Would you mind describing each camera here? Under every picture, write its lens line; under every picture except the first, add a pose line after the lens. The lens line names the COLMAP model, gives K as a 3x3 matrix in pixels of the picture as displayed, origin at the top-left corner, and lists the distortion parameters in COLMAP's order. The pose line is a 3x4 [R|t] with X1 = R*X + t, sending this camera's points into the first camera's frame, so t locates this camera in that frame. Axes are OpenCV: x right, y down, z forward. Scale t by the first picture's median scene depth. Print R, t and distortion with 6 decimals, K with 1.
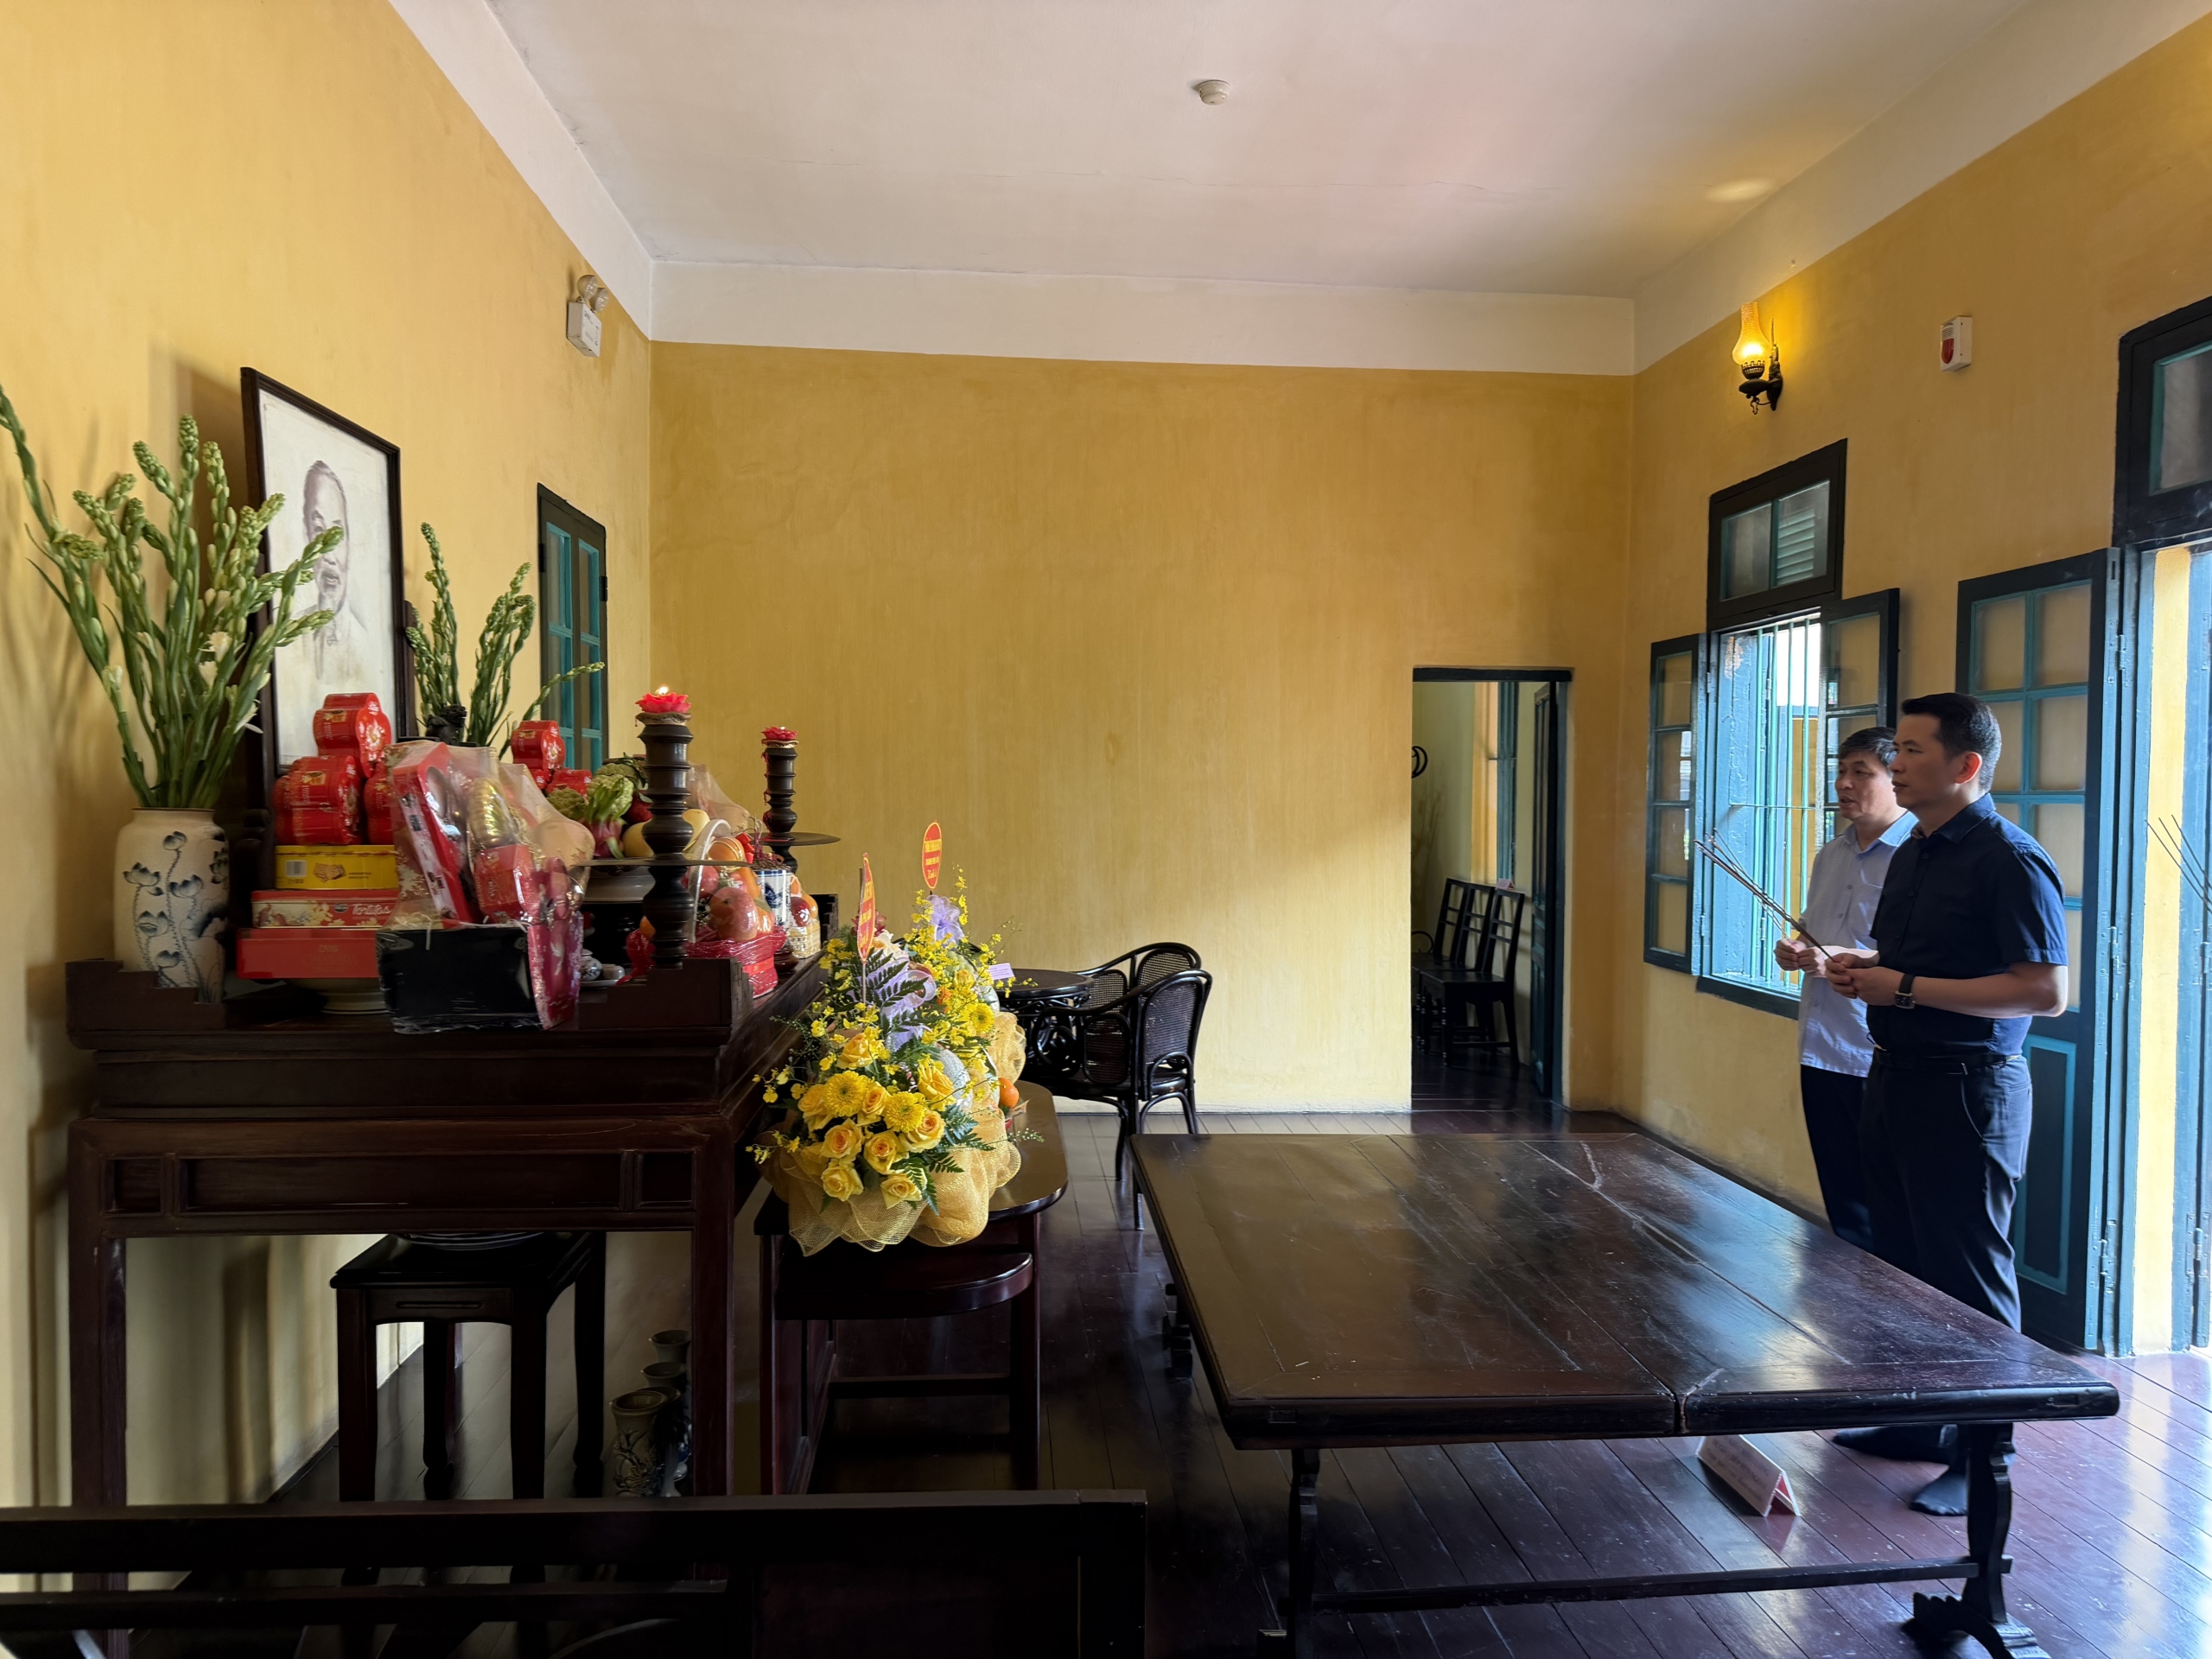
lens RADIAL K [[1582.8, 0, 1106.0], [0, 1582.8, 829.5], [0, 0, 1]] dist [0.090265, -0.132983]
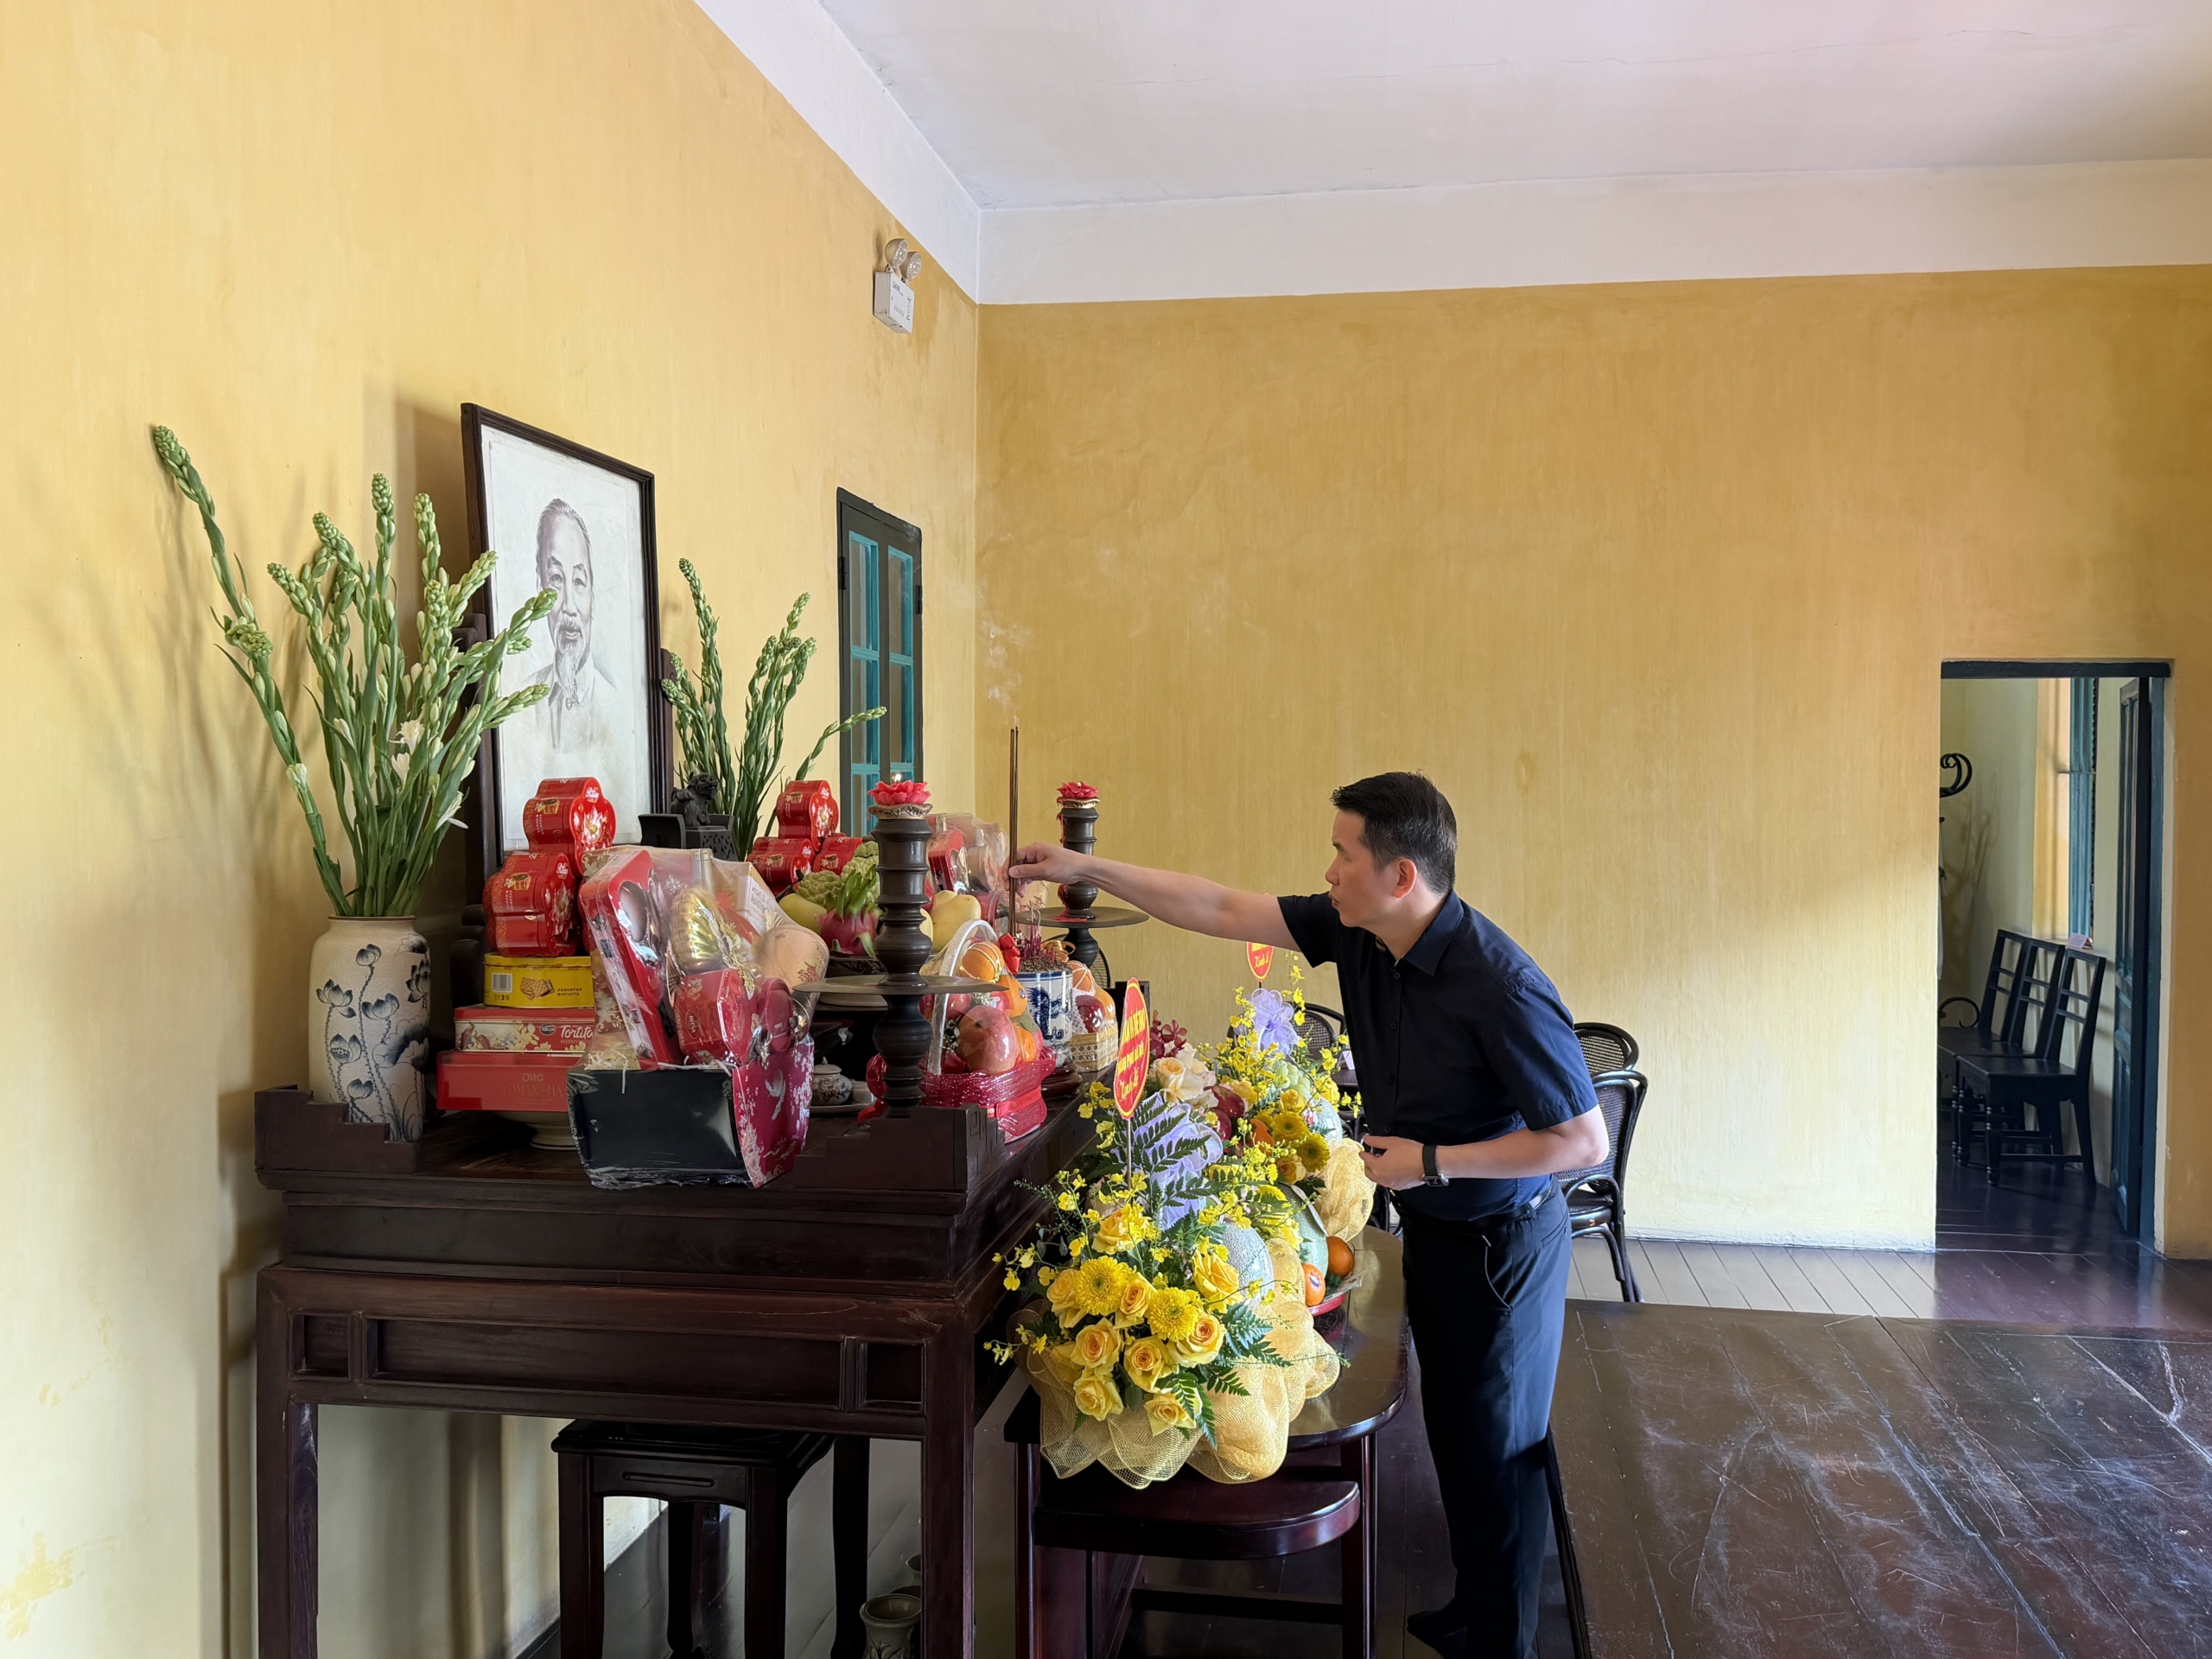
lens RADIAL K [[1868.2, 0, 1106.0], [0, 1868.2, 829.5], [0, 0, 1]] dist [0.190189, -0.376287]
pose [[0.972485, 0.003216, -0.232944, 0.055861], [-0.003532, 0.999993, -0.000938, -0.059180], [0.232940, 0.001735, 0.972490, 0.070748]]
